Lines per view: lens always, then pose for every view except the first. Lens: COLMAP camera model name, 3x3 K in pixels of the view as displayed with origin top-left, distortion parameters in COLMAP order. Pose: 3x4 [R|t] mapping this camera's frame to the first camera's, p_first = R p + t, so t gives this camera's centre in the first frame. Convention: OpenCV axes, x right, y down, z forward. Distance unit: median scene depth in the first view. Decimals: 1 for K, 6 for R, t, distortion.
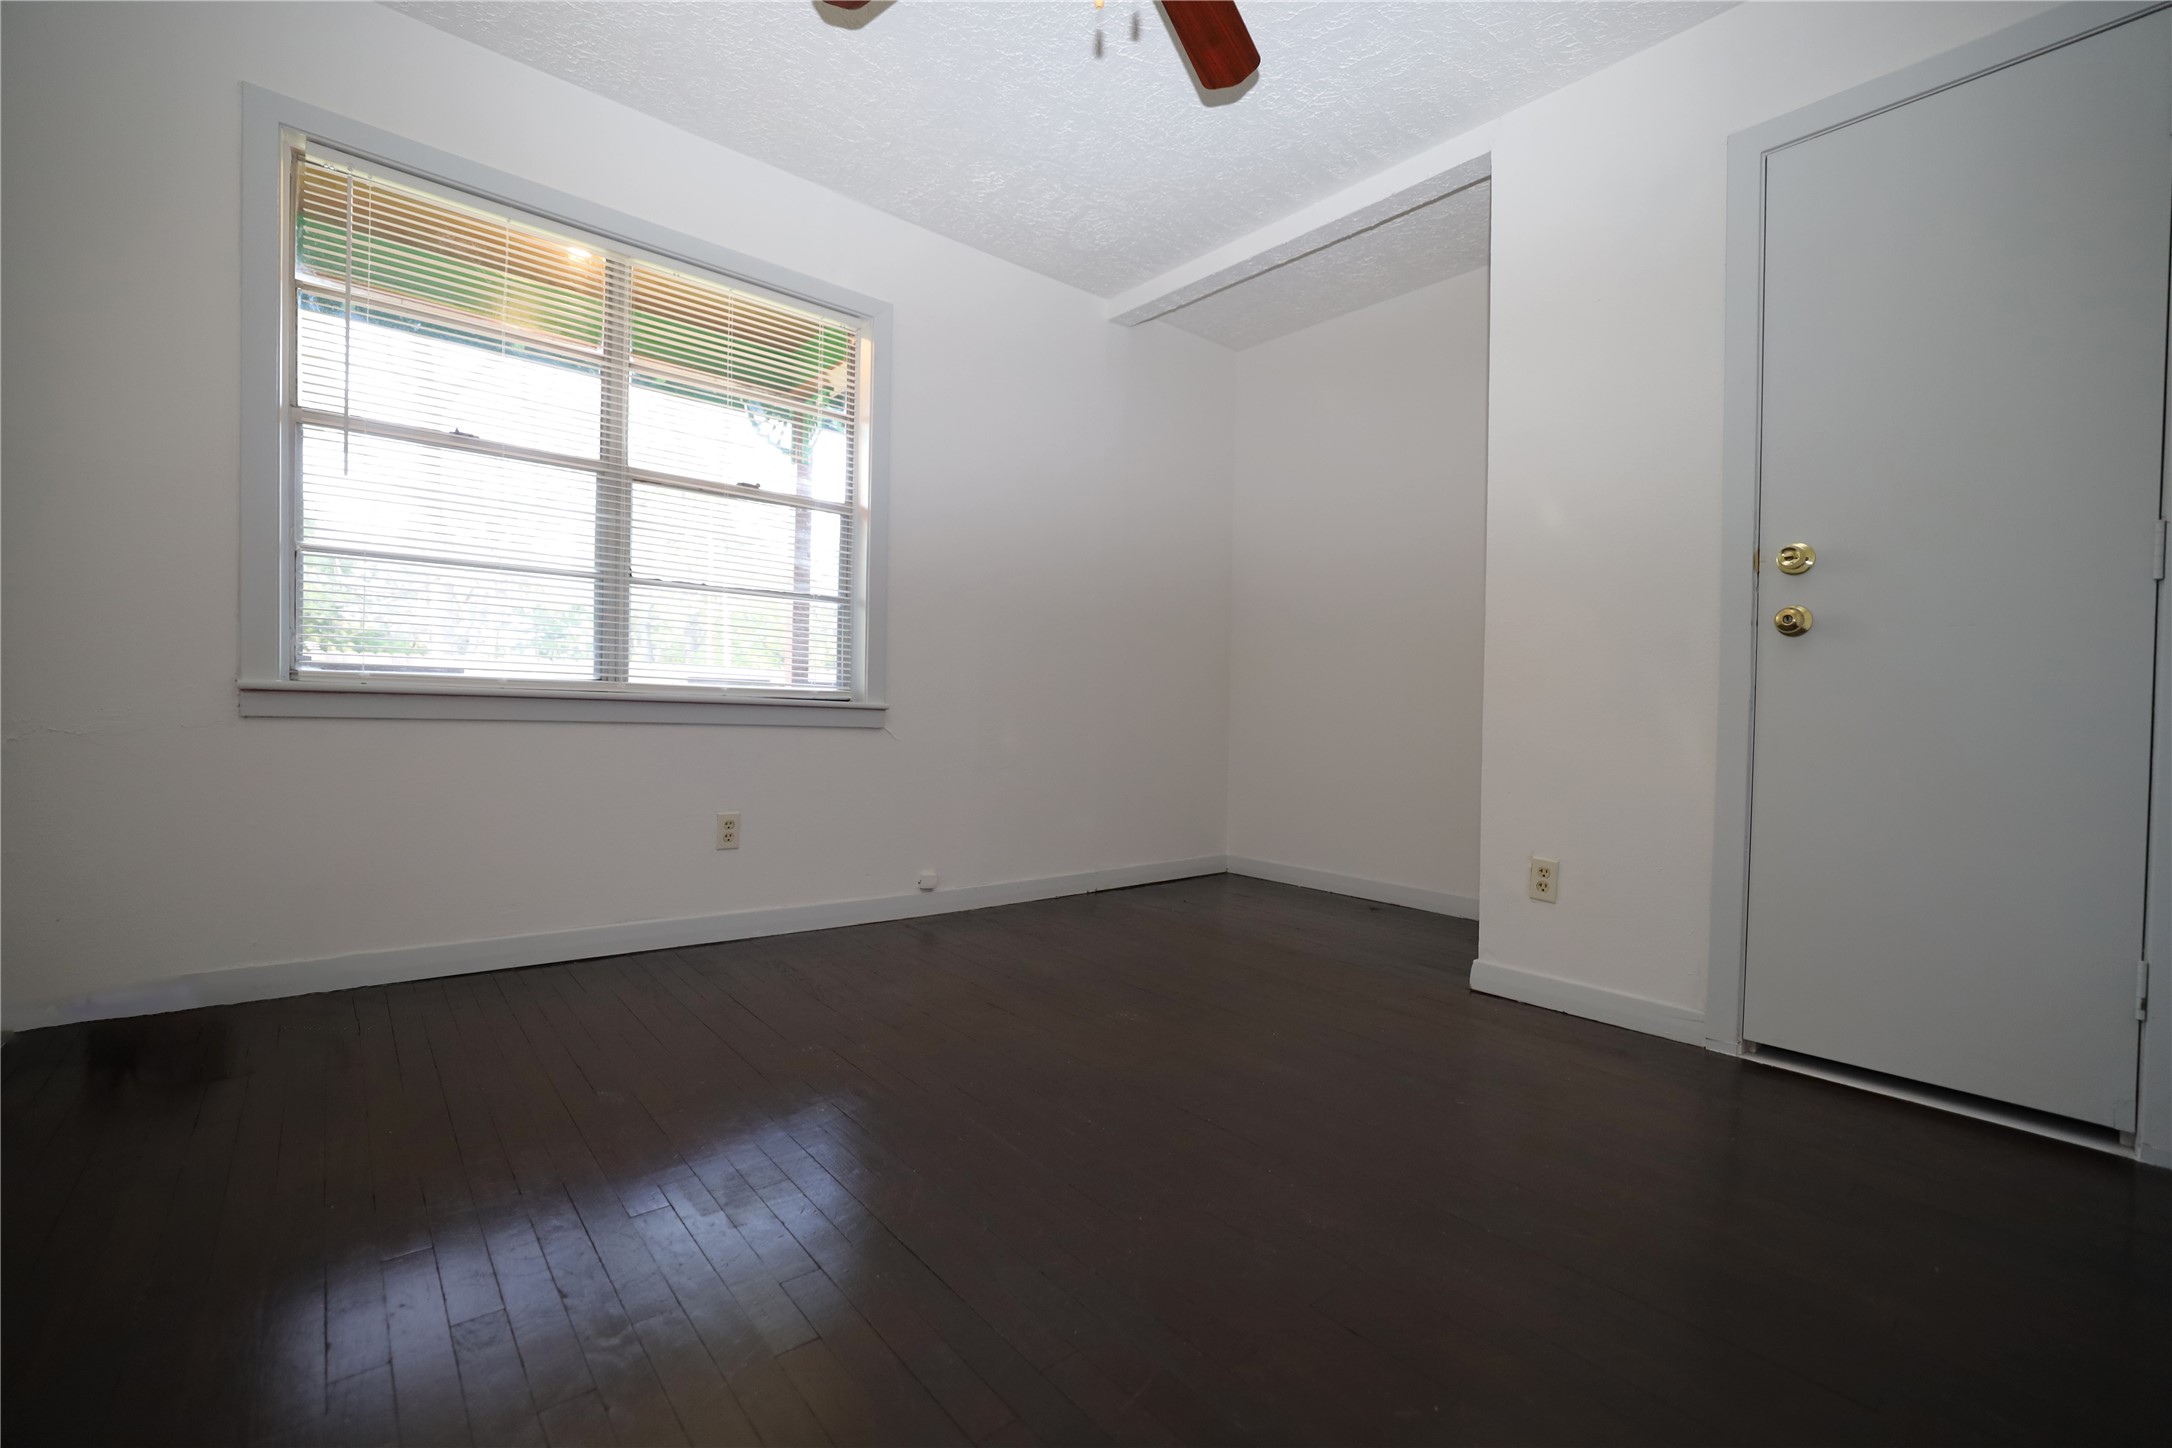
lens RADIAL K [[923.7, 0, 1109.5], [0, 923.7, 716.3], [0, 0, 1]] dist [0.002087, 0.000384]
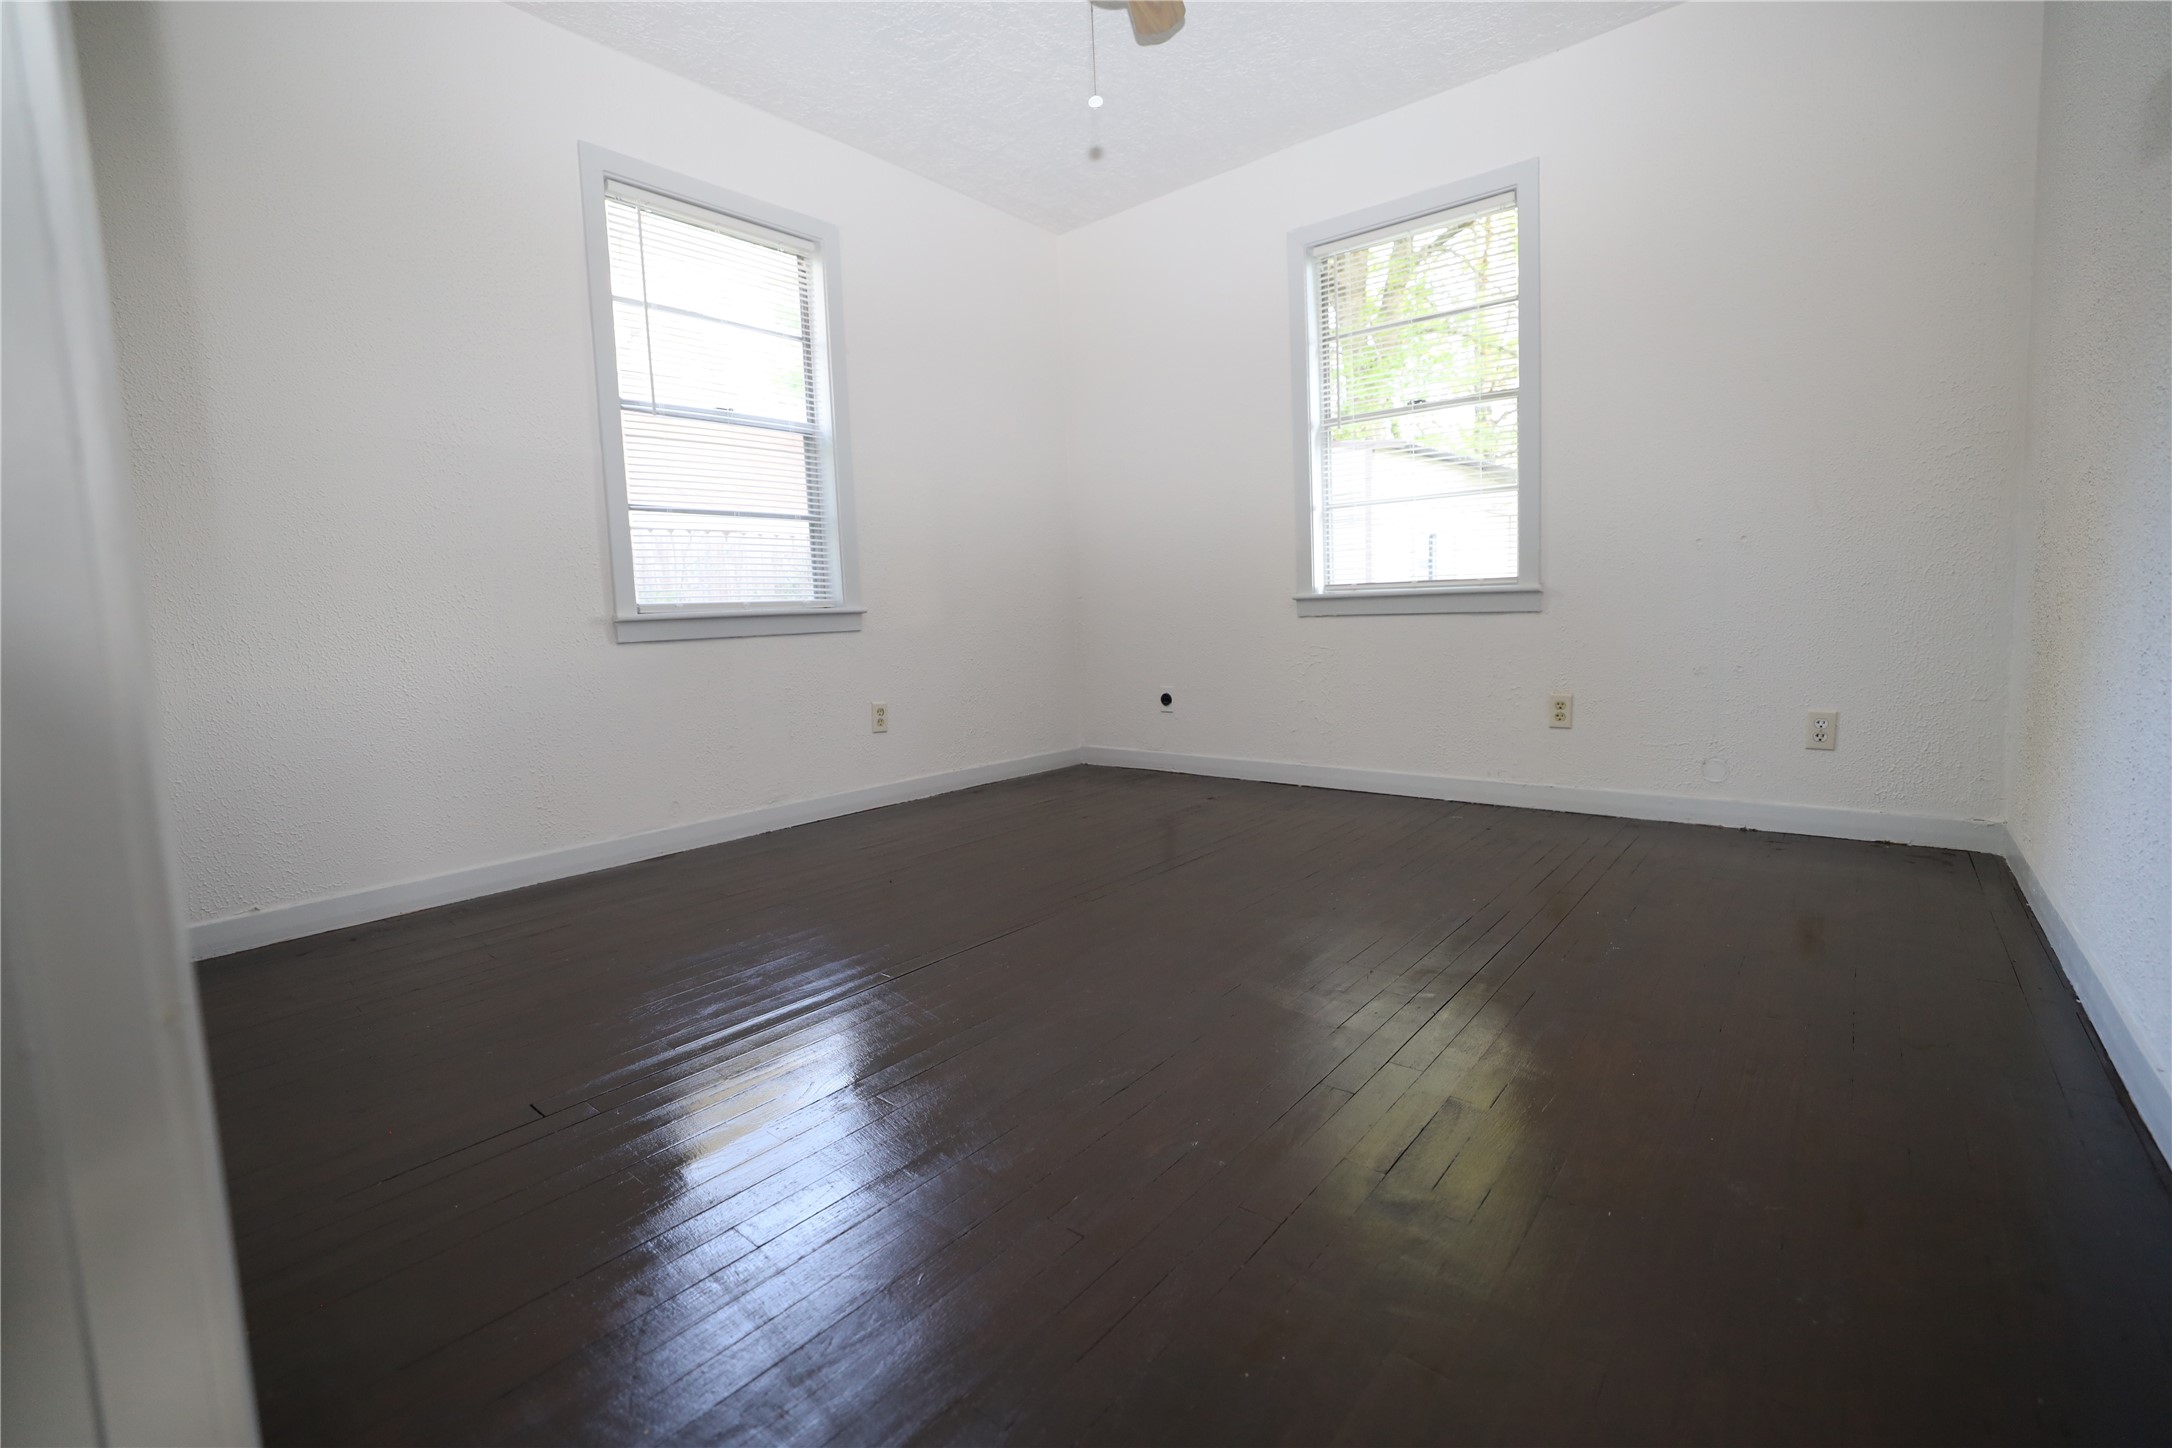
lens RADIAL K [[923.7, 0, 1085.3], [0, 923.7, 686.1], [0, 0, 1]] dist [0.002087, 0.000384]
pose [[0.988107, -0.071989, 0.135877, -0.176736], [0.060258, 0.994246, 0.088566, -0.005669], [-0.141470, -0.079325, 0.986759, -0.148498]]
